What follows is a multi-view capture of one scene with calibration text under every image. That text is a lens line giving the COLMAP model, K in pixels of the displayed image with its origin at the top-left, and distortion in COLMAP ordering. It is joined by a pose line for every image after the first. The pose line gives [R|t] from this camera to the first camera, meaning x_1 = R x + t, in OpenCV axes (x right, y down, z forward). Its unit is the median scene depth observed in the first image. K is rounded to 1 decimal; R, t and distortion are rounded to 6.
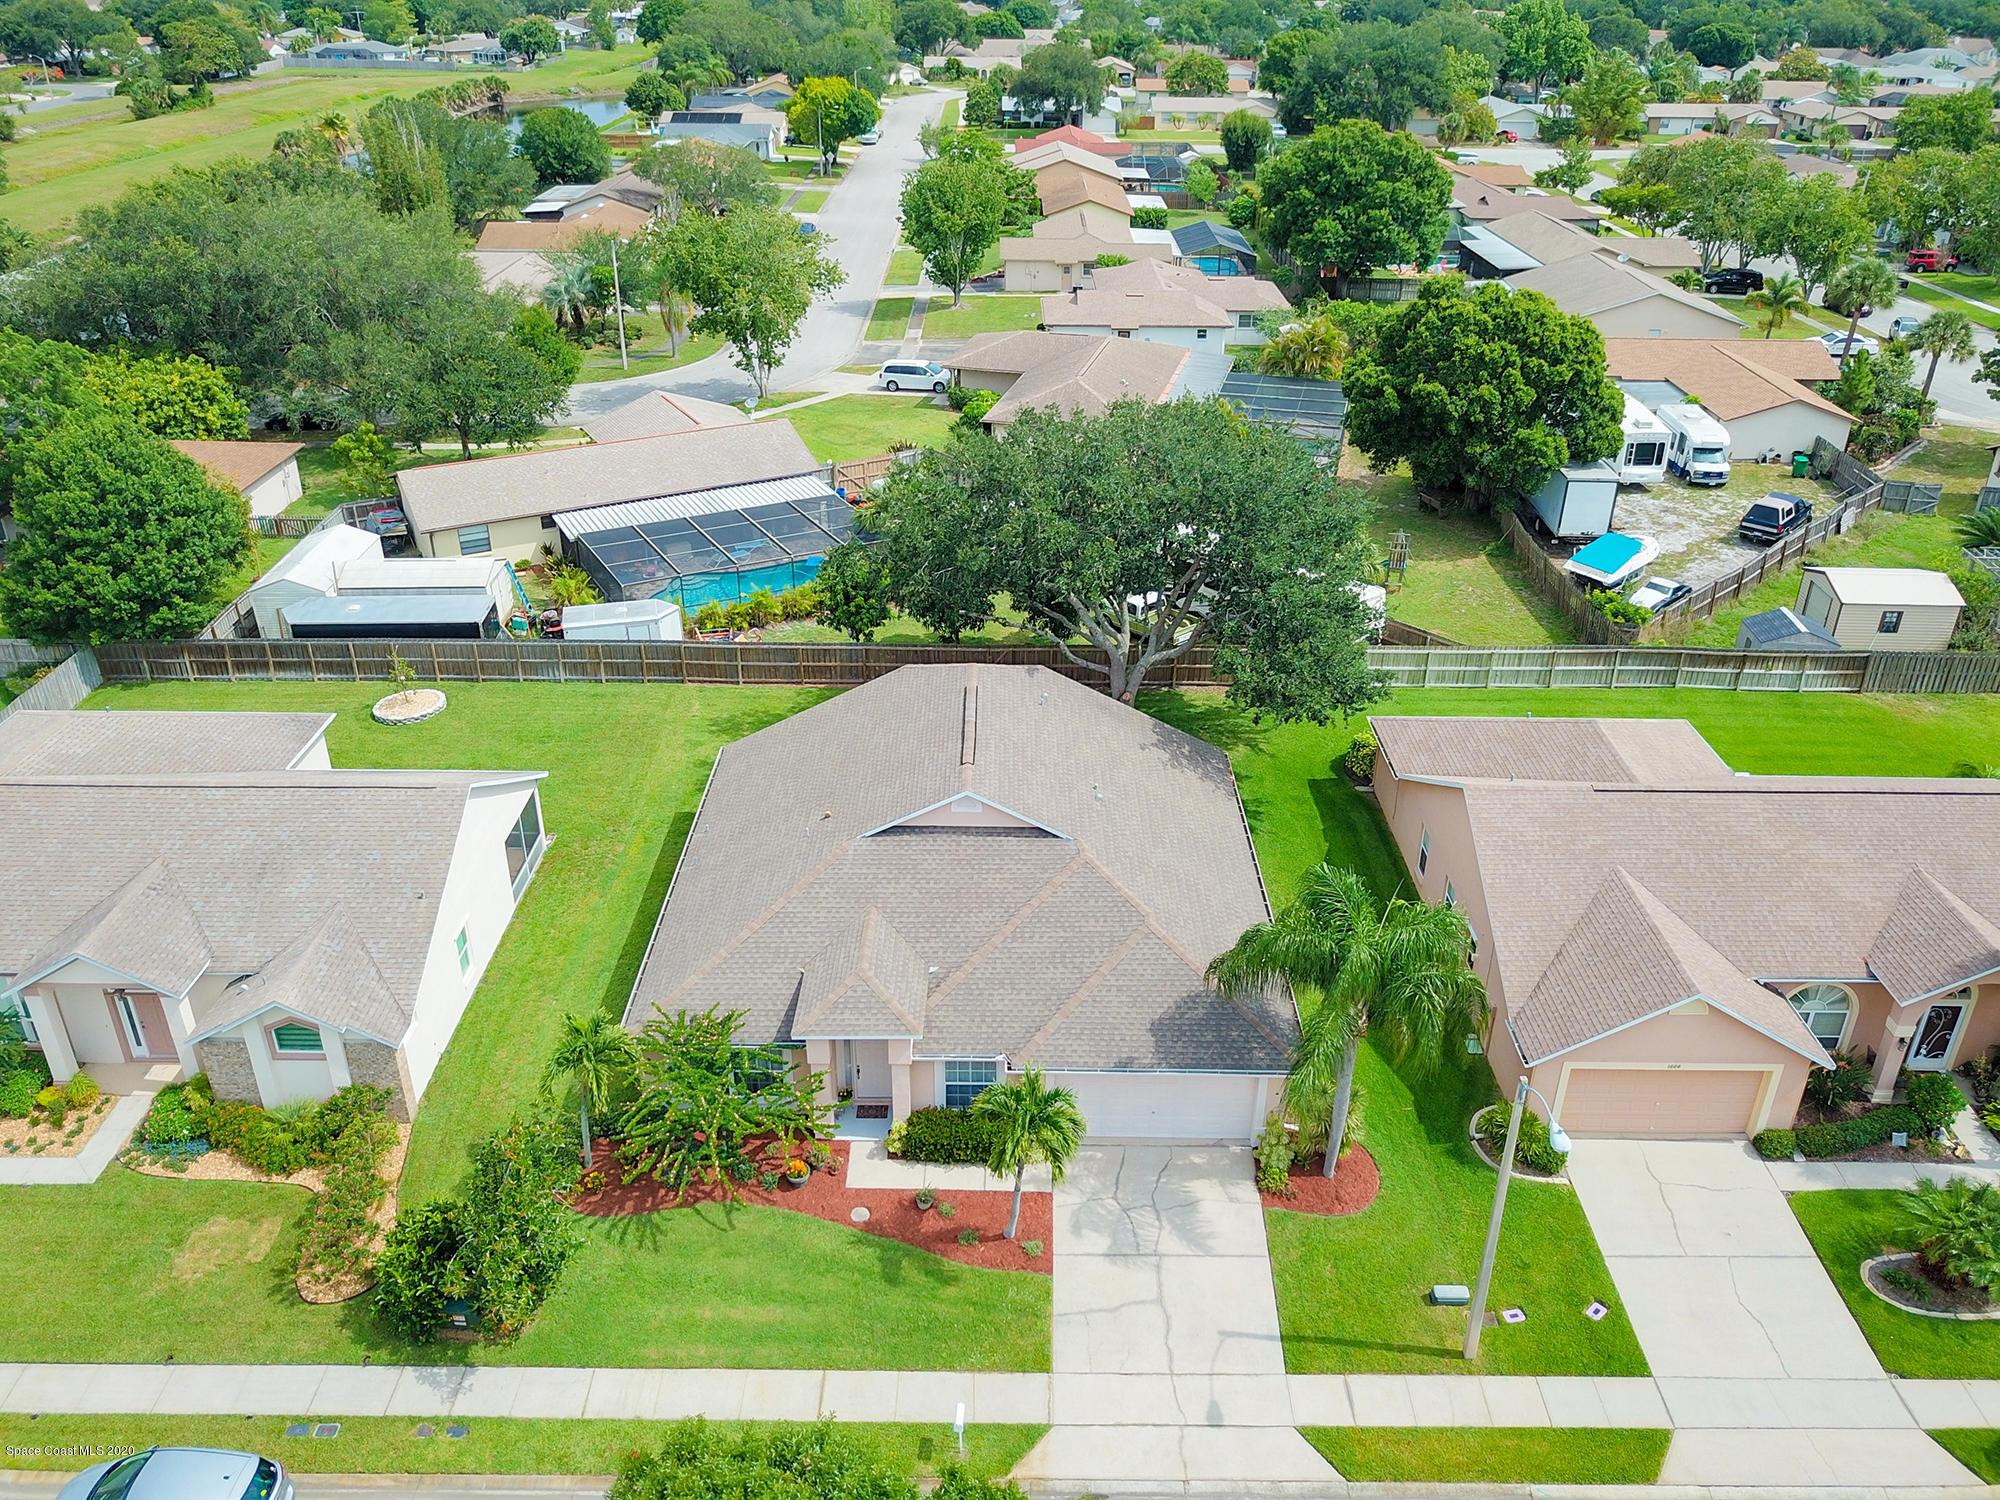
lens RADIAL K [[1549.4, 0, 992.5], [0, 1549.4, 748.0], [0, 0, 1]] dist [0.030888, -0.032676]
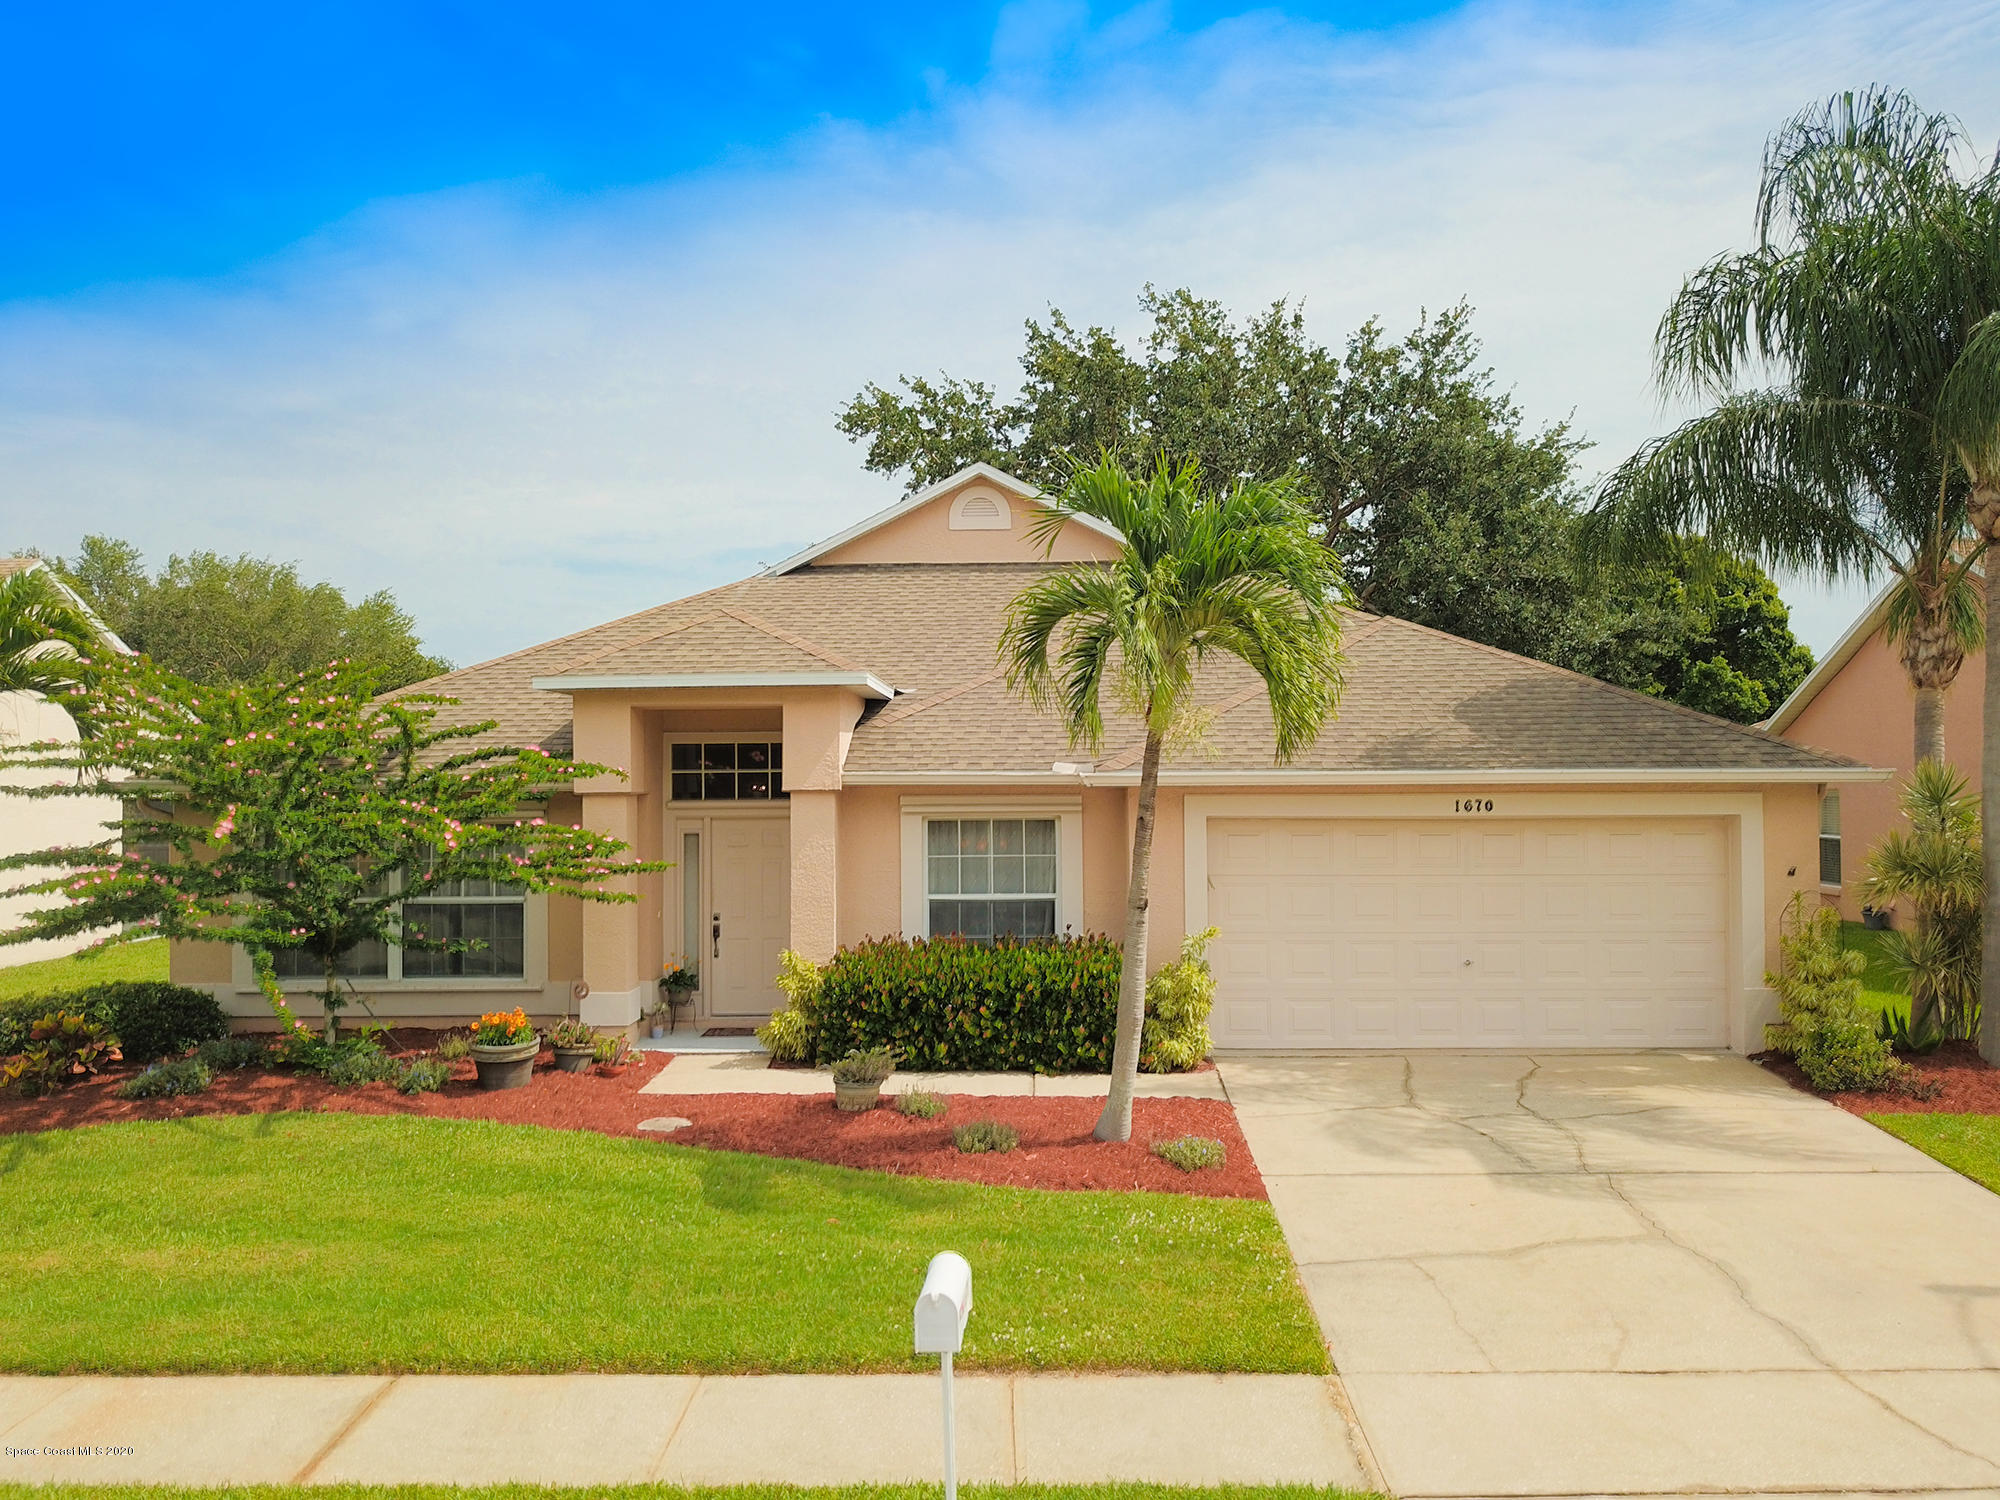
lens RADIAL K [[1549.4, 0, 1002.9], [0, 1549.4, 748.3], [0, 0, 1]] dist [0.030888, -0.032676]
pose [[0.999943, -0.010417, -0.002348, -0.010104], [0.008056, 0.880225, -0.474489, 0.370349], [0.007009, 0.474443, 0.880258, 0.637040]]
